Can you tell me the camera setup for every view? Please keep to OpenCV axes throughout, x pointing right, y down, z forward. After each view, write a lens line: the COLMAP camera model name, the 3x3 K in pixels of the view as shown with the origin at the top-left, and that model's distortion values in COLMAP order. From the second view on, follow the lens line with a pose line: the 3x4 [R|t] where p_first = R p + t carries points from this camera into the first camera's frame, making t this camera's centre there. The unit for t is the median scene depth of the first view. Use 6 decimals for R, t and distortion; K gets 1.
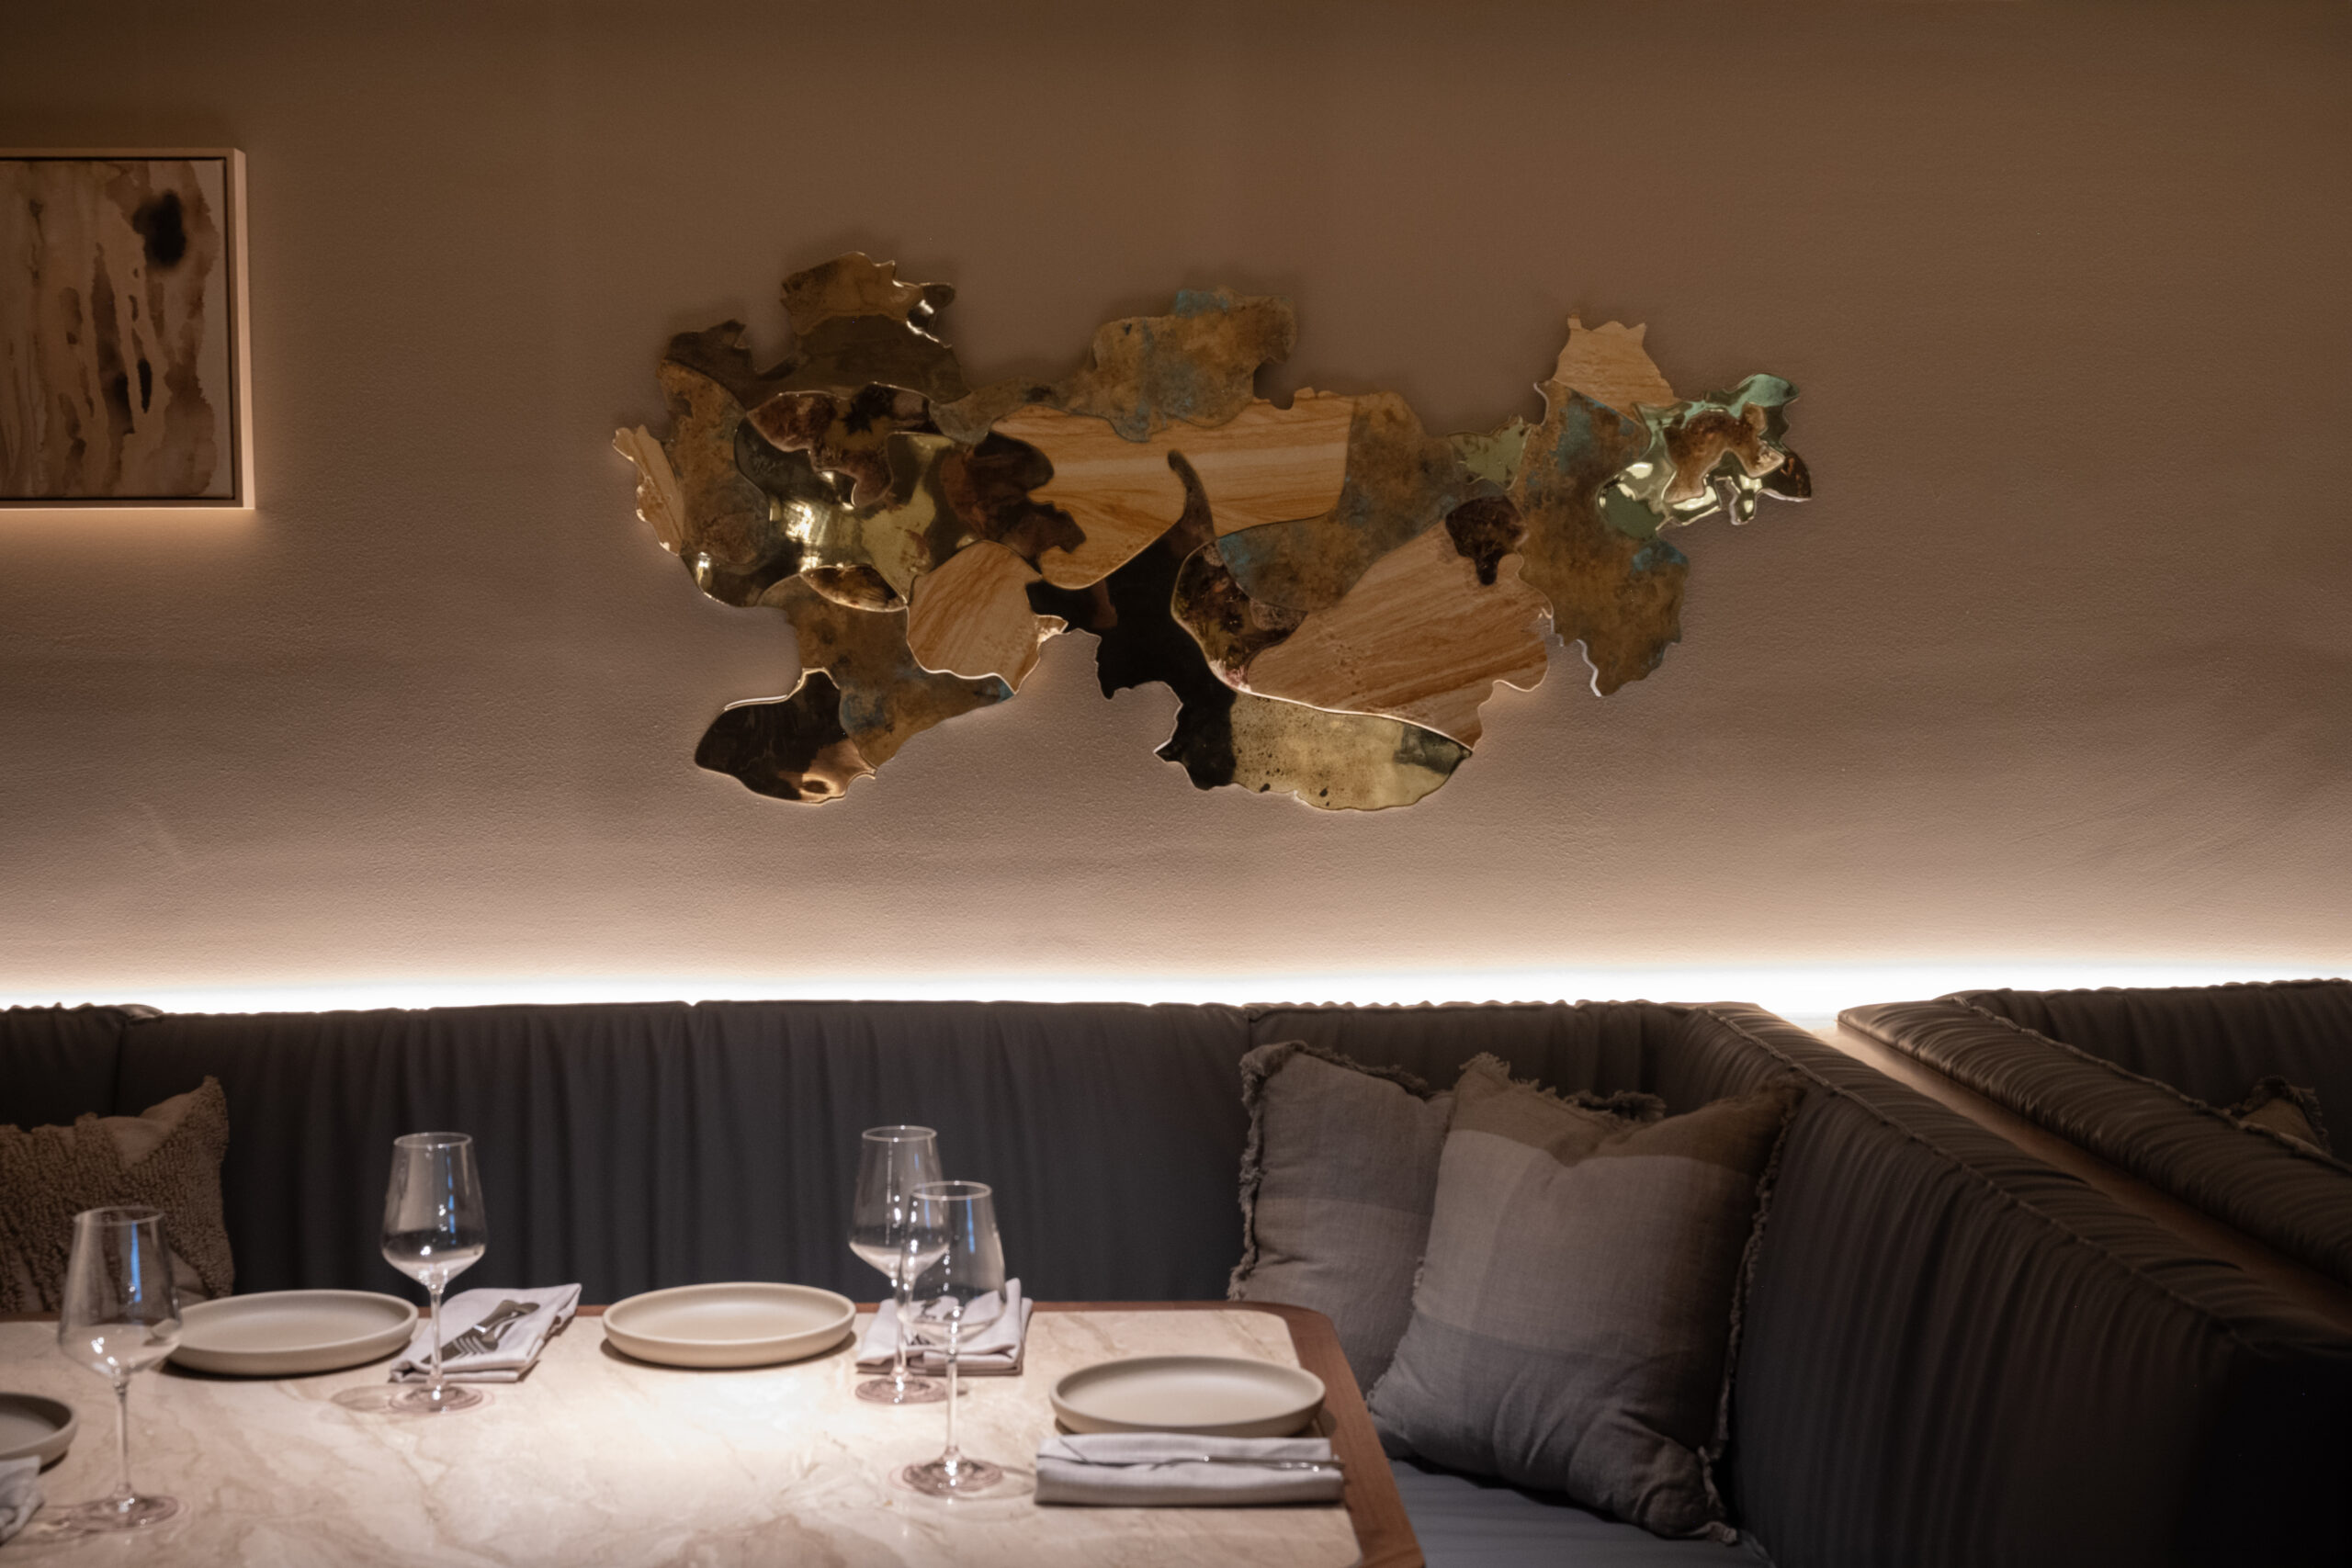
lens RADIAL K [[2894.9, 0, 1173.9], [0, 2894.9, 784.5], [0, 0, 1]] dist [0.006333, 0.000000]
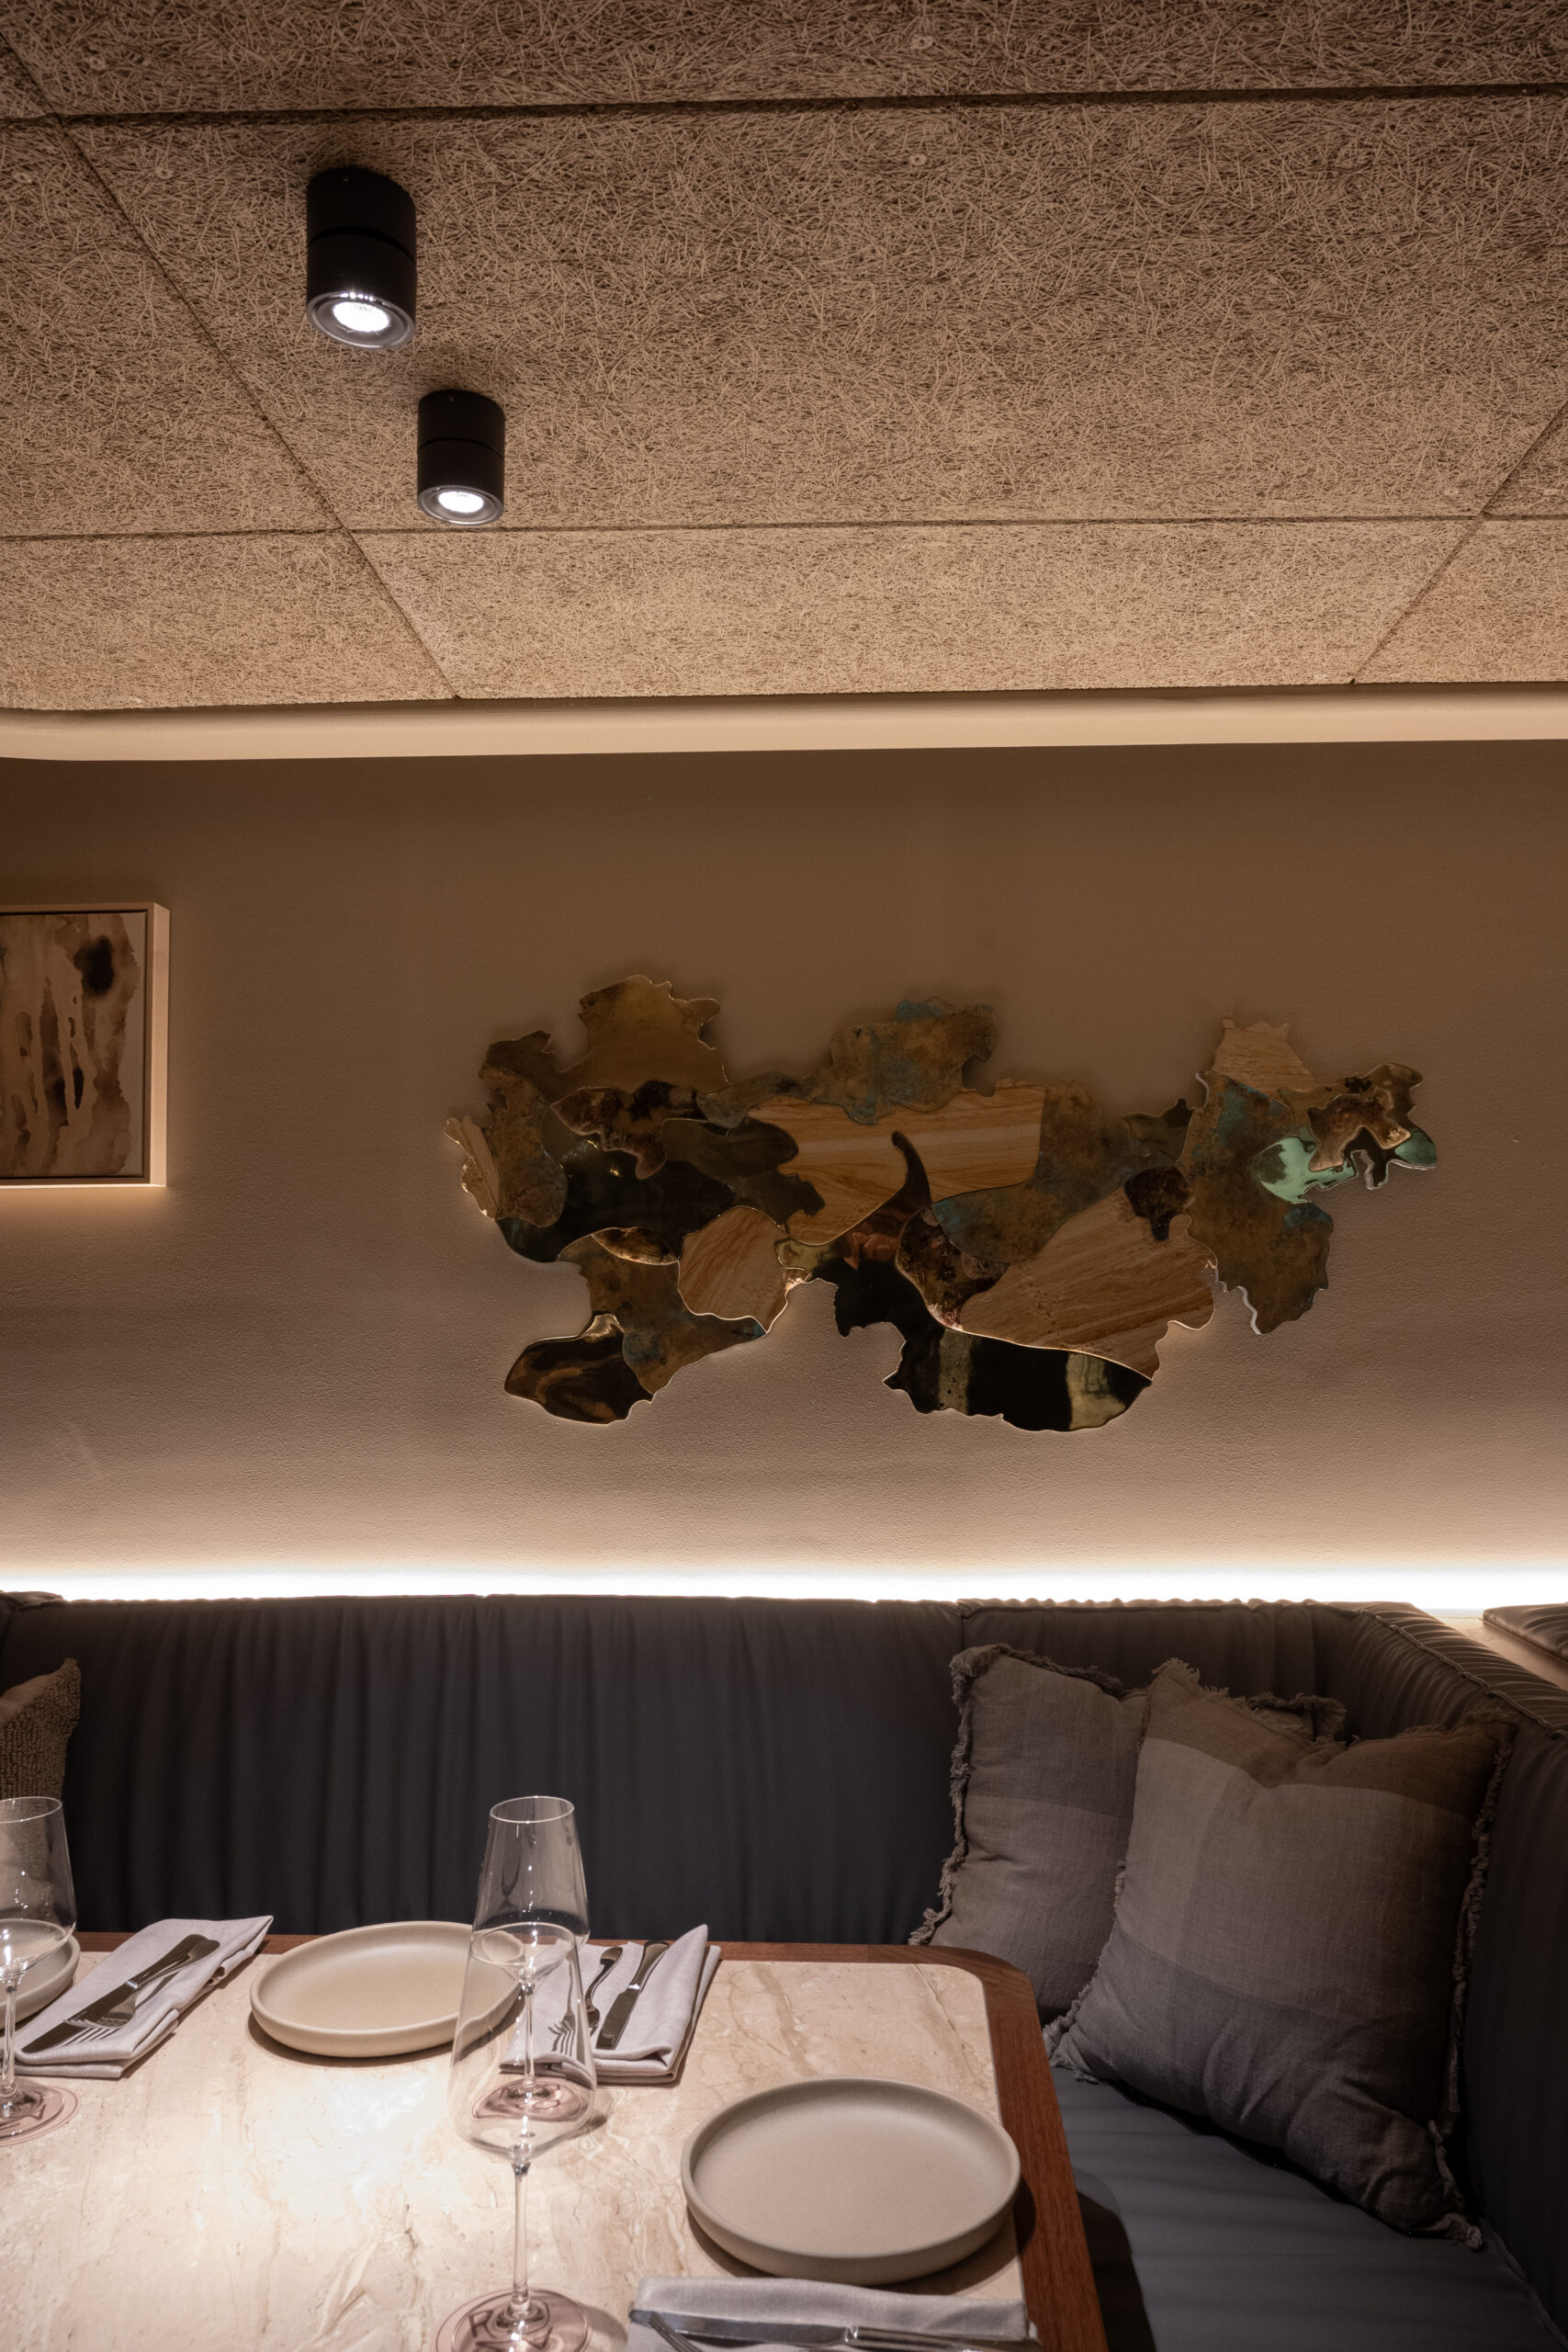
lens RADIAL K [[1841.1, 0, 786.9], [0, 1841.1, 1169.4], [0, 0, 1]] dist [0.001343, 0.005115]
pose [[0.996678, -0.008976, -0.080946, 0.016884], [-0.001437, 0.991815, -0.127675, -0.000824], [0.081429, 0.127368, 0.988507, 0.242246]]
